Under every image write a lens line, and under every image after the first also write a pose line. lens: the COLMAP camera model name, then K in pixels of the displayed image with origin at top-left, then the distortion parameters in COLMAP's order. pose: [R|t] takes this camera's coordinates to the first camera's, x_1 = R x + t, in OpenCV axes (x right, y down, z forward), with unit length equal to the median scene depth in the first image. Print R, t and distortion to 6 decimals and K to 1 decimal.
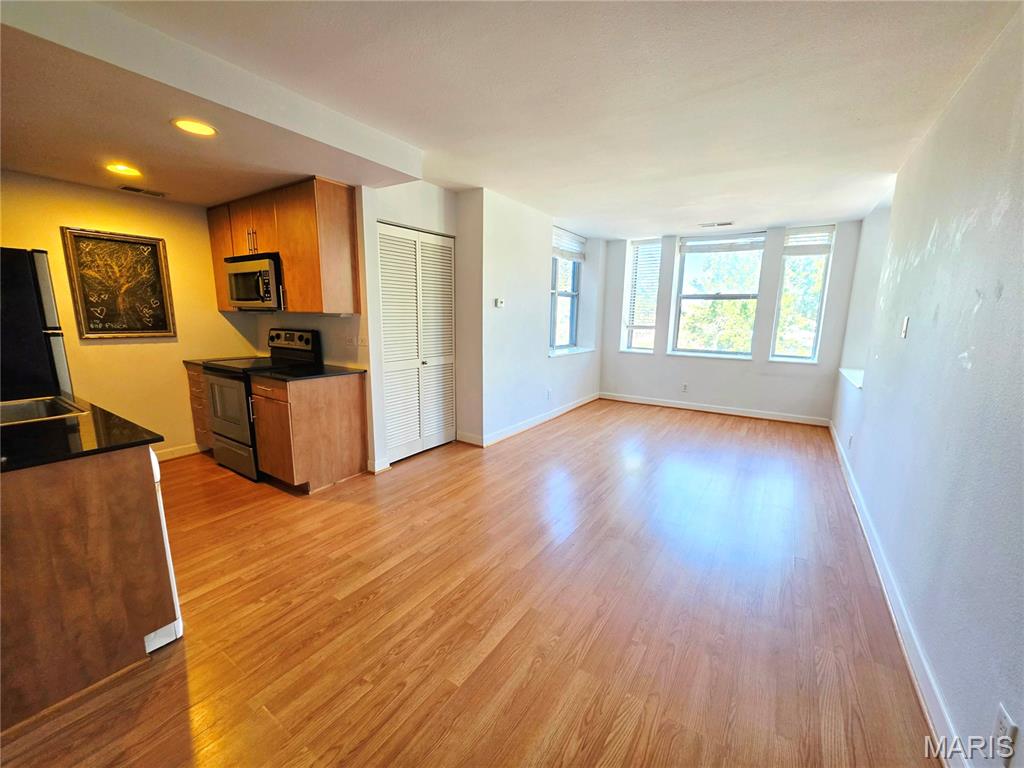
lens RADIAL K [[415.2, 0, 515.3], [0, 415.2, 389.1], [0, 0, 1]] dist [0.000224, -0.001059]
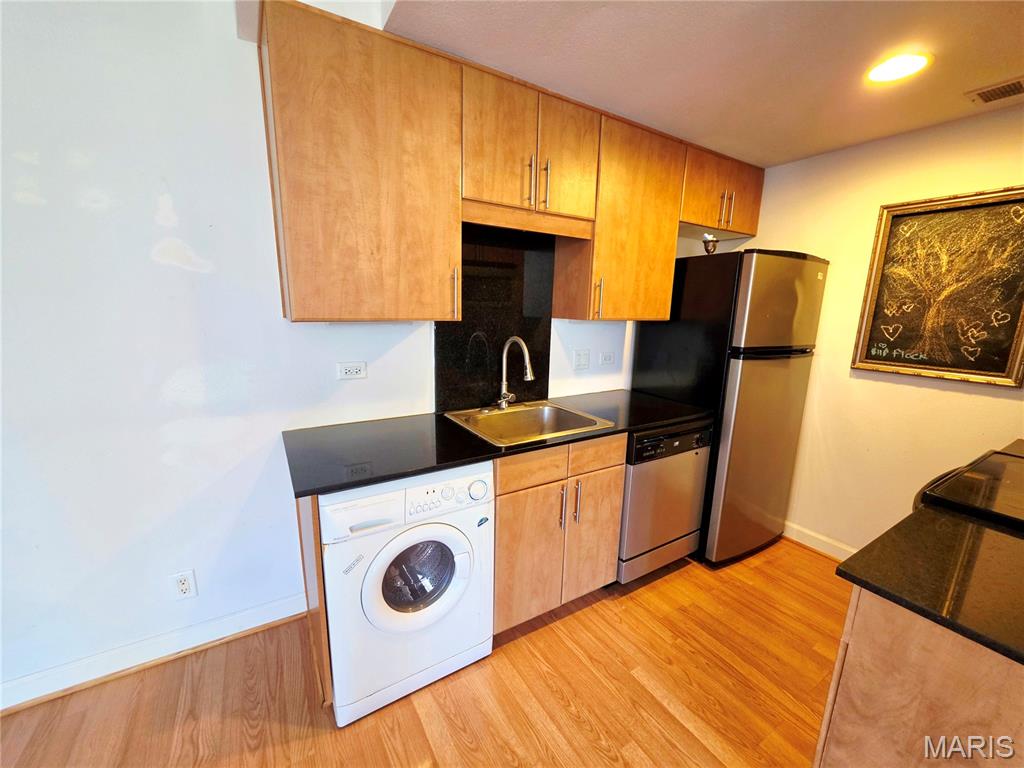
lens RADIAL K [[415.2, 0, 516.4], [0, 415.2, 387.9], [0, 0, 1]] dist [0.000224, -0.001059]
pose [[-0.414486, 0.150654, -0.897499, -0.167109], [-0.192450, 0.949389, 0.248242, -0.146103], [0.889474, 0.275616, -0.364515, 0.719390]]
